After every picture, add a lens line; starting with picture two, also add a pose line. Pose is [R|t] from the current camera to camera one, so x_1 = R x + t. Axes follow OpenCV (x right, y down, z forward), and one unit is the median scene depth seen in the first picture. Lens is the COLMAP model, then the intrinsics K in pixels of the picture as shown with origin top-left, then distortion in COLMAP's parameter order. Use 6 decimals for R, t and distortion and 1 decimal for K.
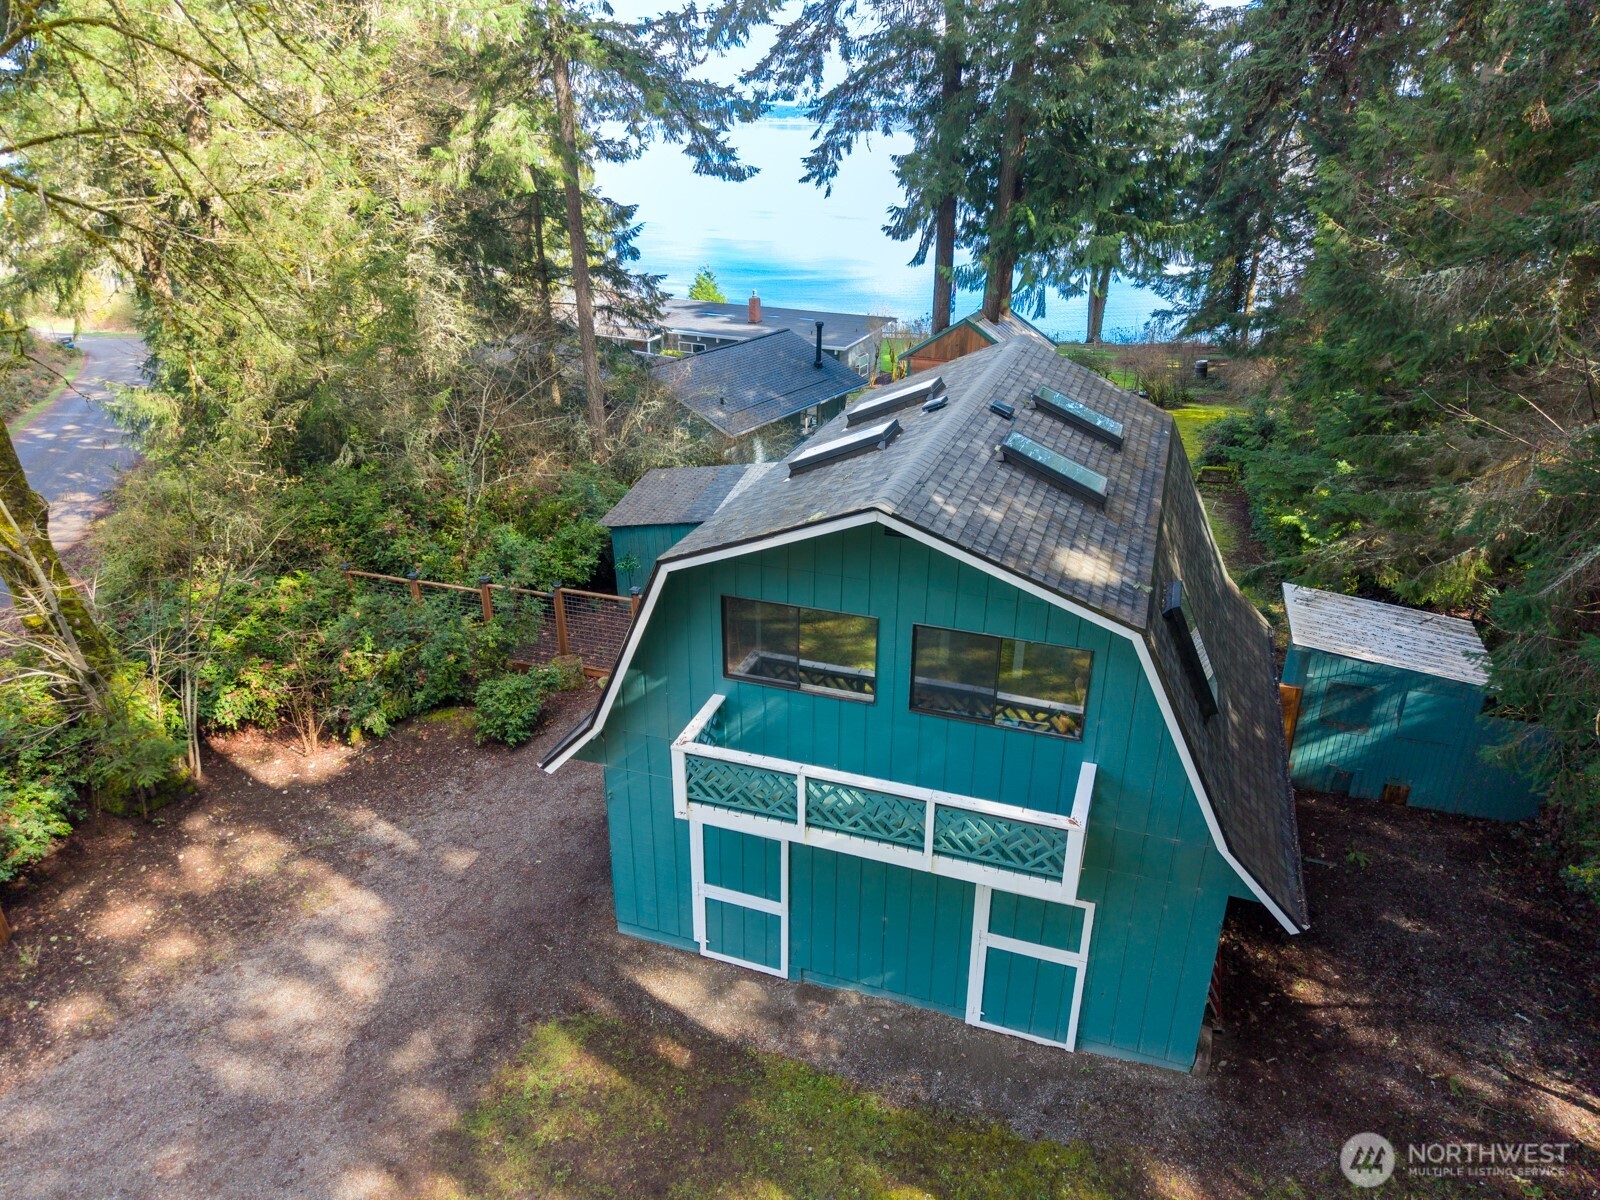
lens RADIAL K [[1088.8, 0, 800.0], [0, 1088.8, 600.0], [0, 0, 1]] dist [0.015598, -0.000174]
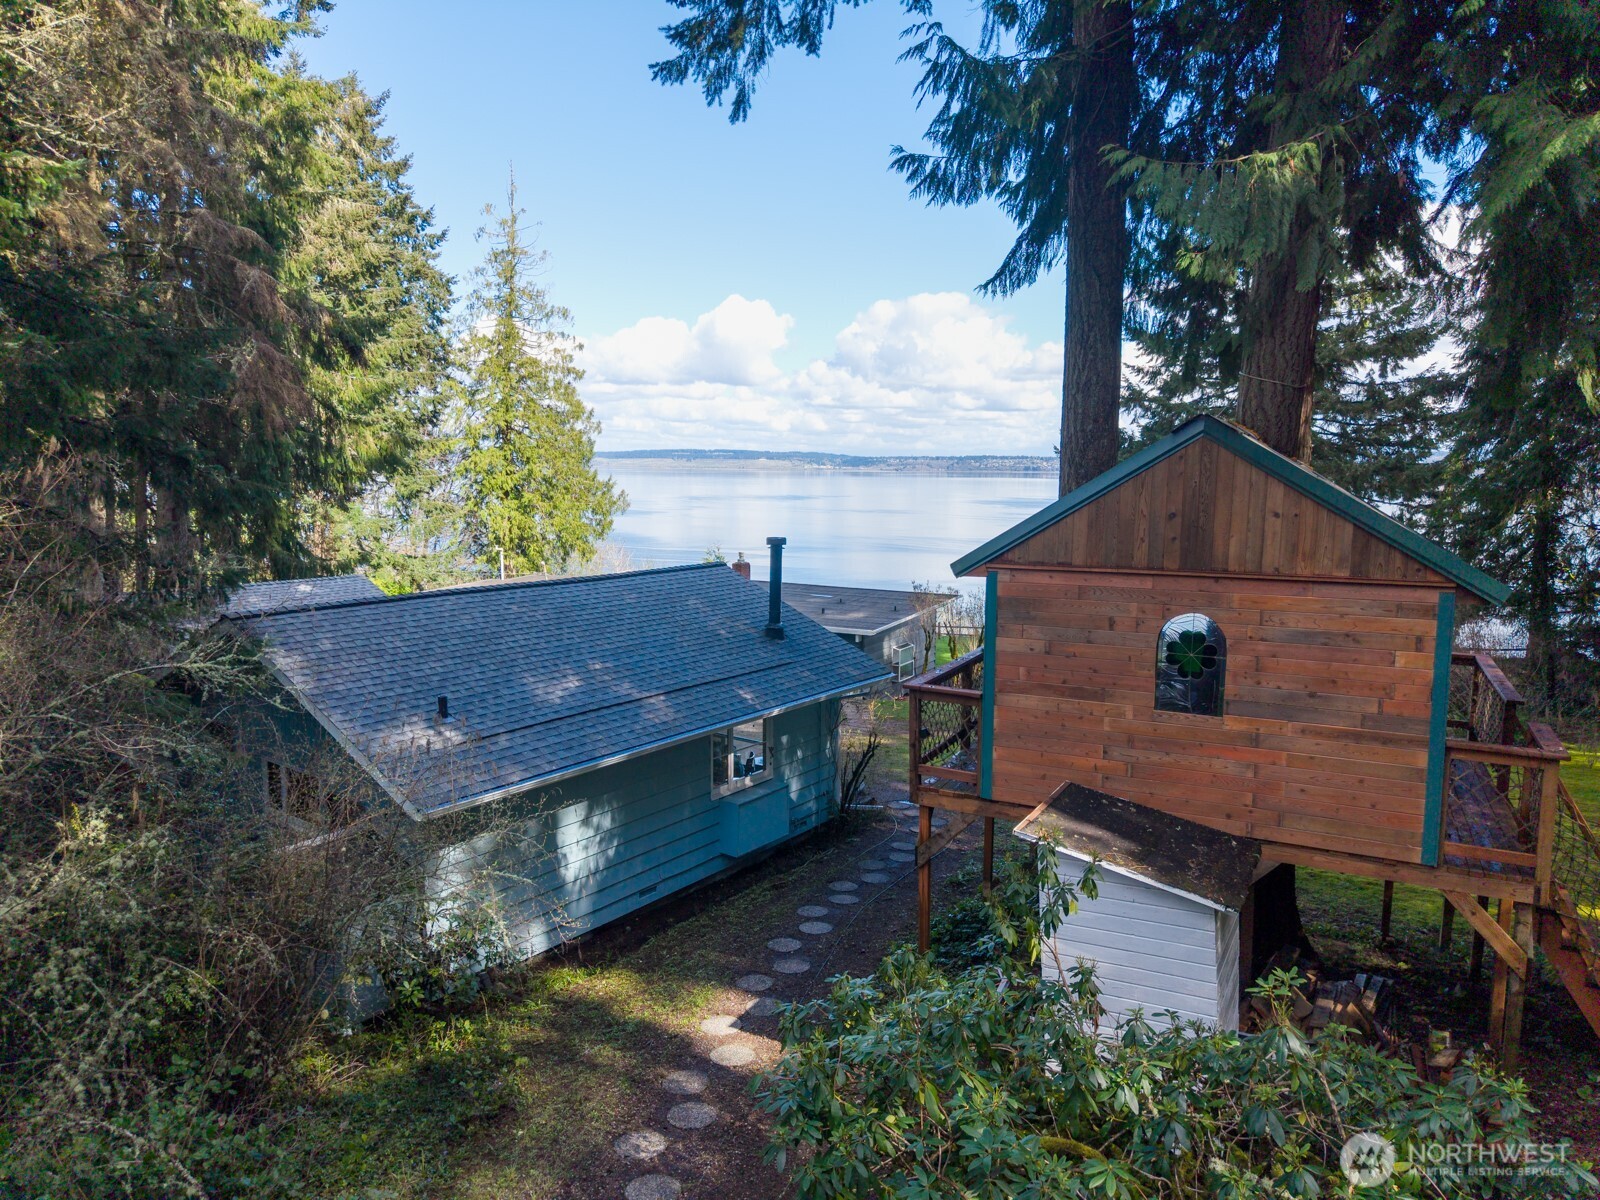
lens RADIAL K [[1088.8, 0, 800.0], [0, 1088.8, 600.0], [0, 0, 1]] dist [0.015598, -0.000174]
pose [[0.998873, 0.003814, -0.047316, 0.061546], [-0.016389, 0.963186, -0.268337, -0.133913], [0.044551, 0.268810, 0.962162, 0.713341]]
